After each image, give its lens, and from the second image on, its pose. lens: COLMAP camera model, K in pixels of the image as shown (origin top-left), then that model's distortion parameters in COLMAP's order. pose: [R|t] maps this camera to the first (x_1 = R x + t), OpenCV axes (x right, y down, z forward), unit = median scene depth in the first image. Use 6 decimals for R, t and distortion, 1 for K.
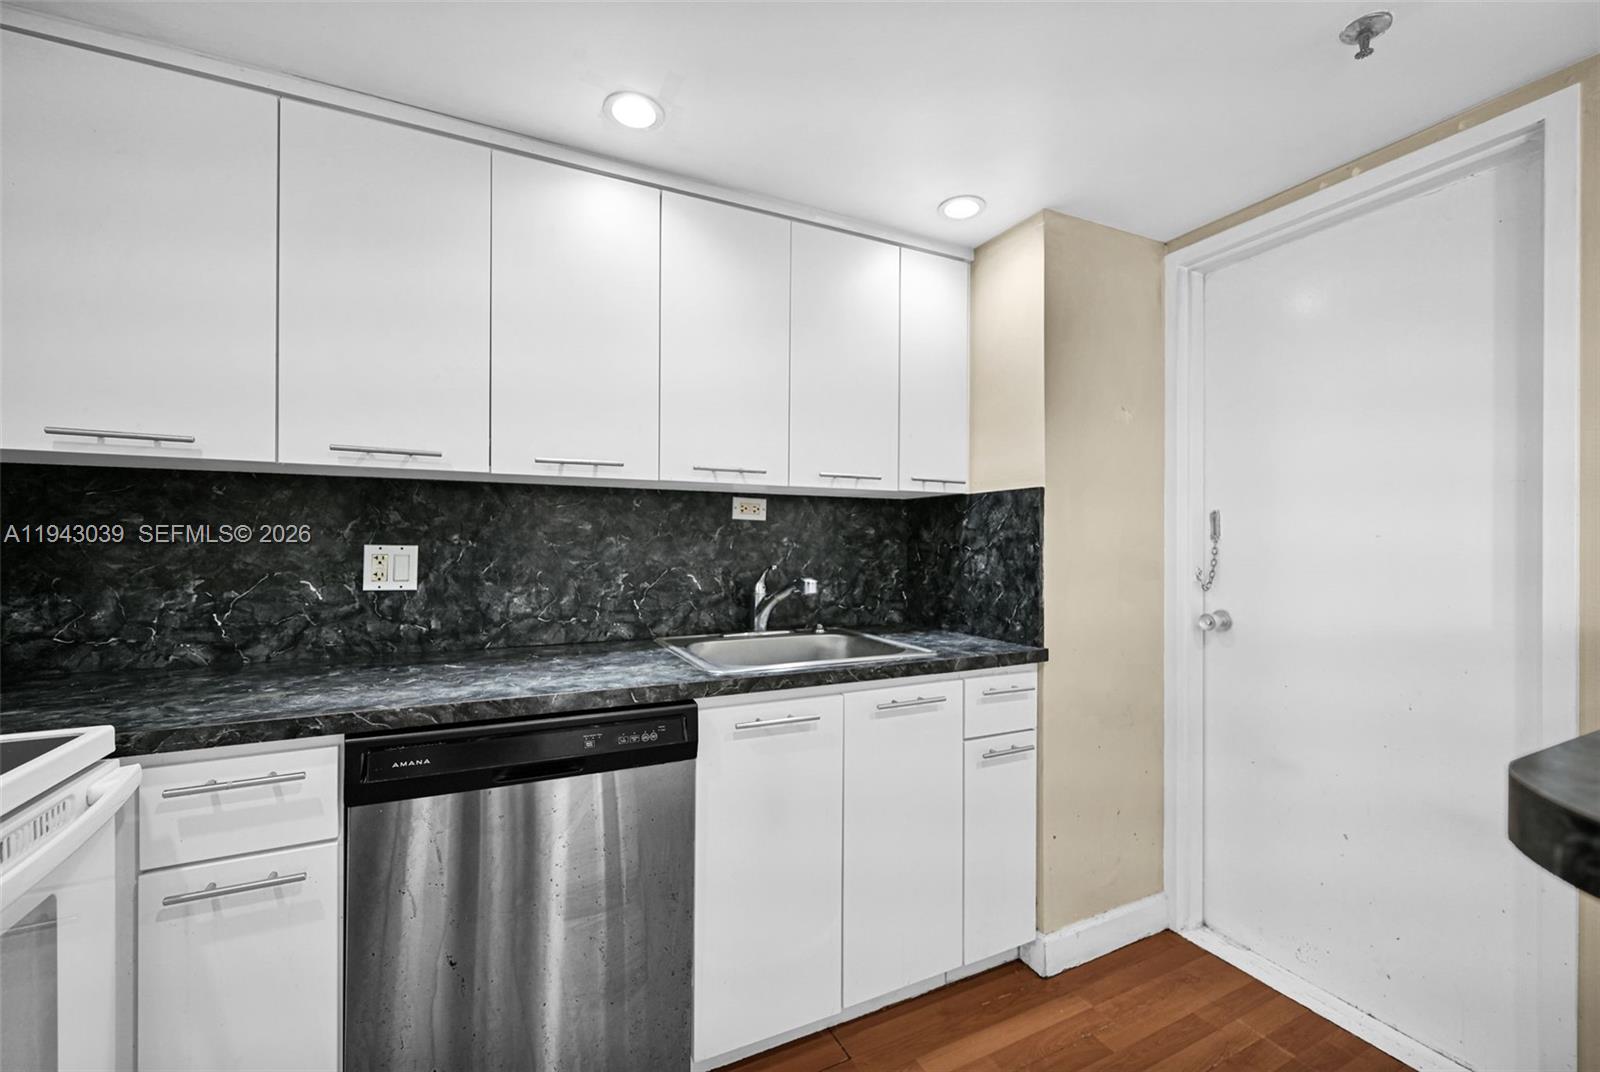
lens RADIAL K [[649.1, 0, 801.3], [0, 649.1, 542.2], [0, 0, 1]] dist [-0.001175, -0.000030]
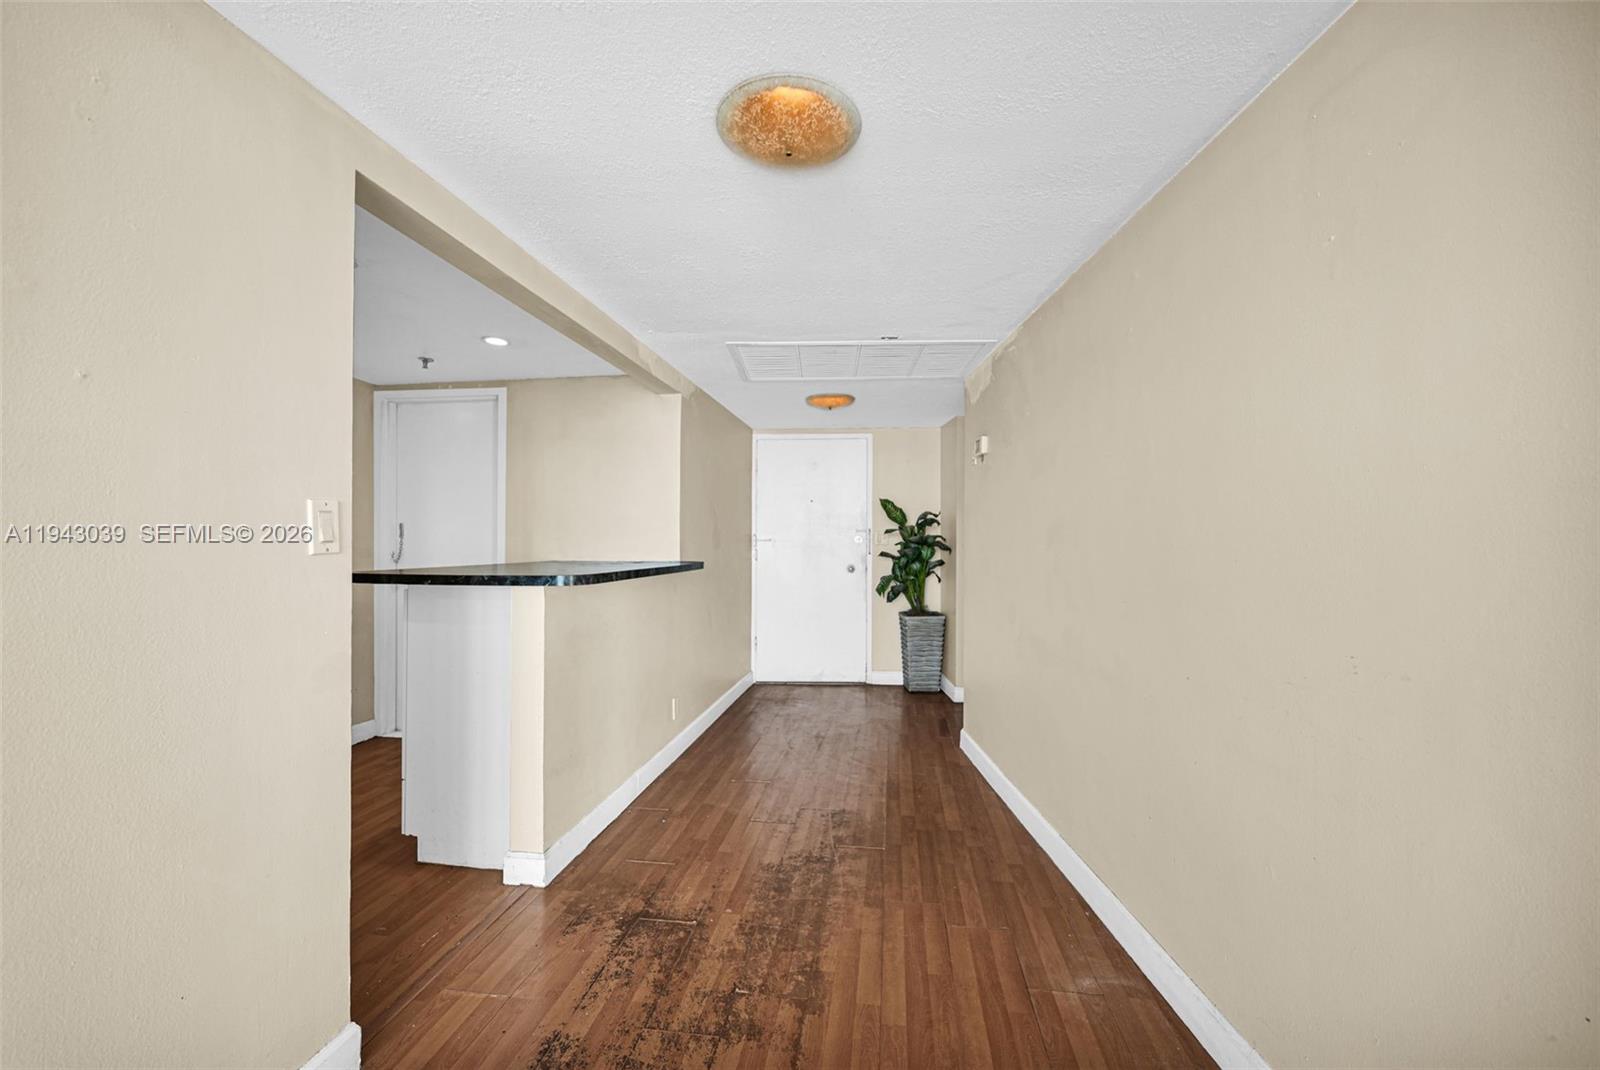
lens RADIAL K [[649.1, 0, 807.7], [0, 649.1, 540.5], [0, 0, 1]] dist [-0.001175, -0.000030]
pose [[0.558765, -0.000289, 0.829326, -0.386951], [-0.002386, 0.999995, 0.001956, -0.001230], [-0.829322, -0.003072, 0.558762, -1.373137]]
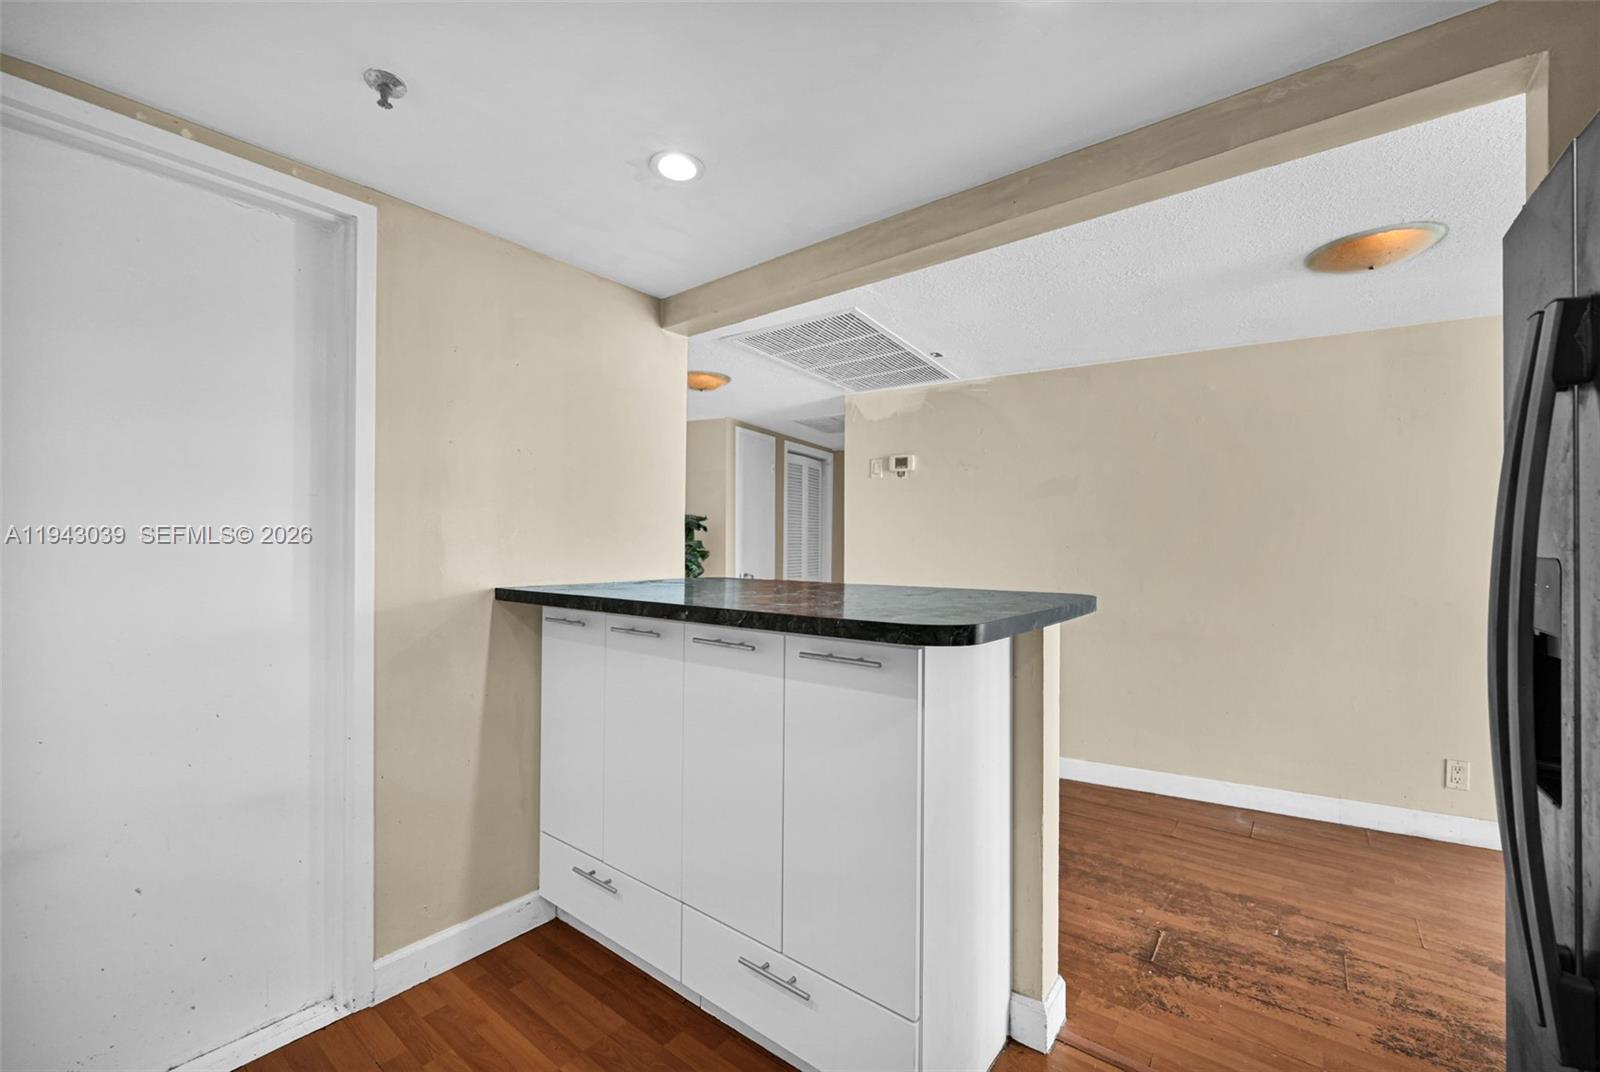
lens RADIAL K [[649.1, 0, 799.9], [0, 649.1, 548.8], [0, 0, 1]] dist [-0.001175, -0.000030]
pose [[-0.431025, -0.003447, 0.902334, -0.299593], [-0.002536, 0.999993, 0.002608, -0.000421], [-0.902337, -0.001164, -0.431031, 0.575754]]
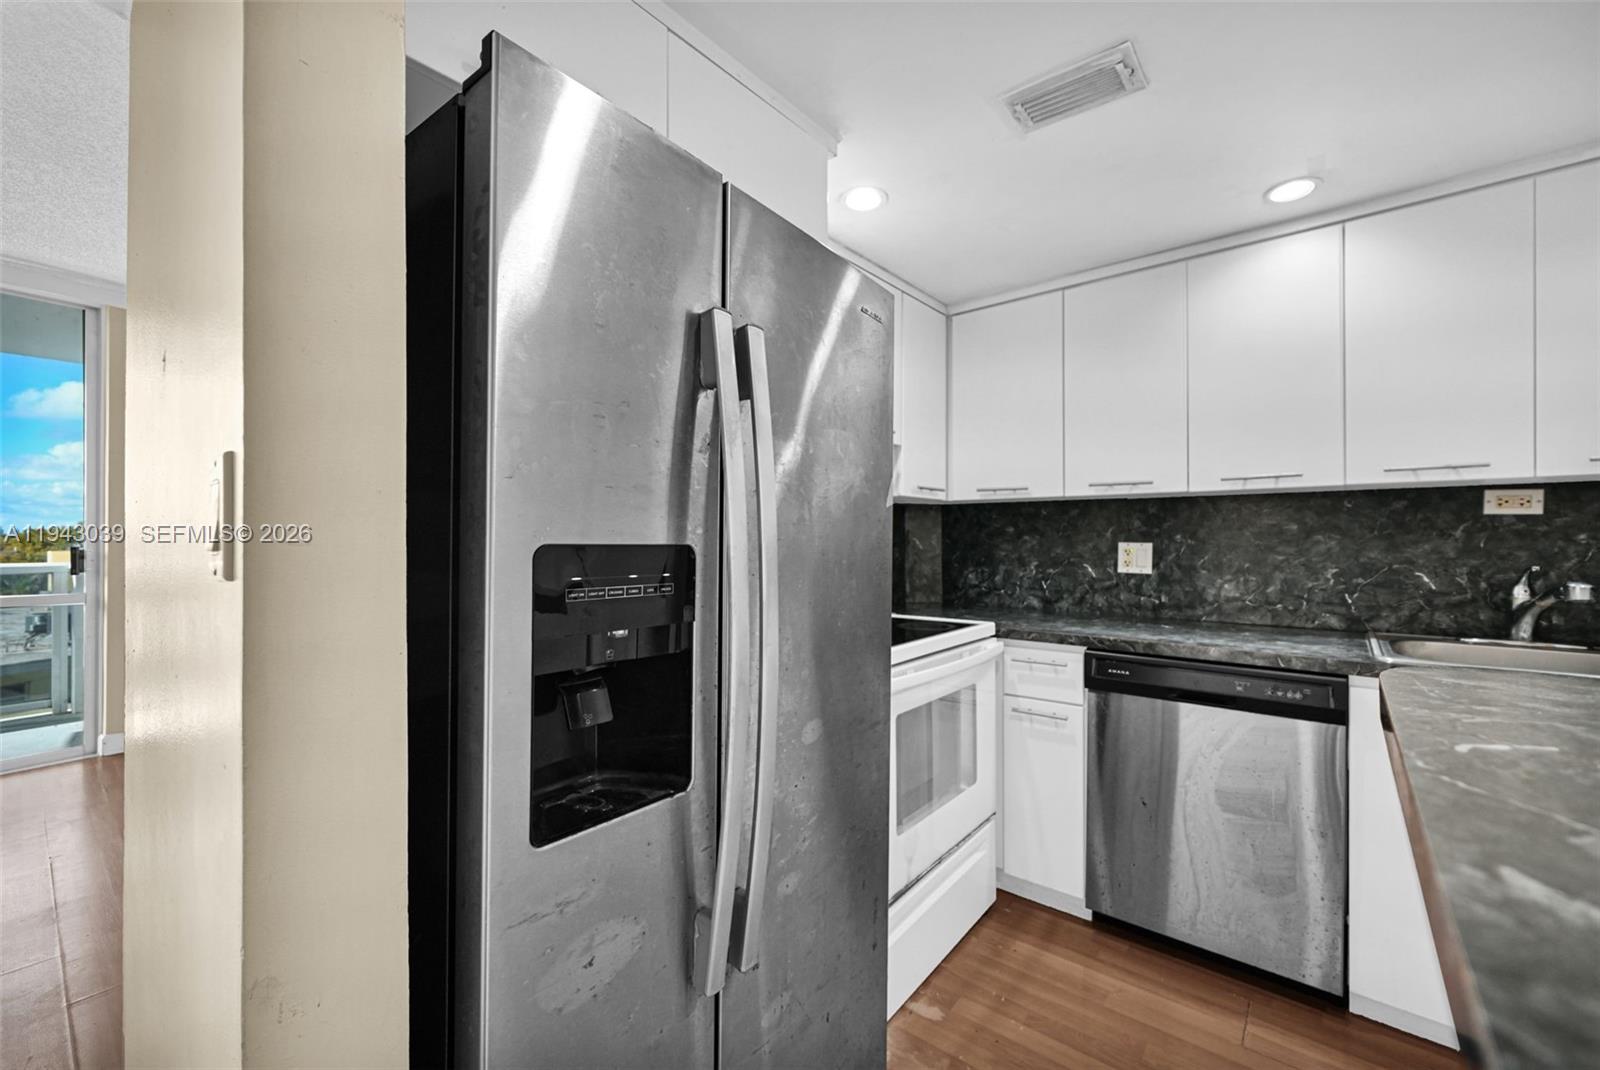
lens RADIAL K [[649.1, 0, 807.3], [0, 649.1, 537.7], [0, 0, 1]] dist [-0.001175, -0.000030]
pose [[0.414079, -0.005985, -0.910221, 0.390874], [0.003651, 0.999981, -0.004915, -0.002319], [0.910234, -0.001288, 0.414093, -0.283997]]
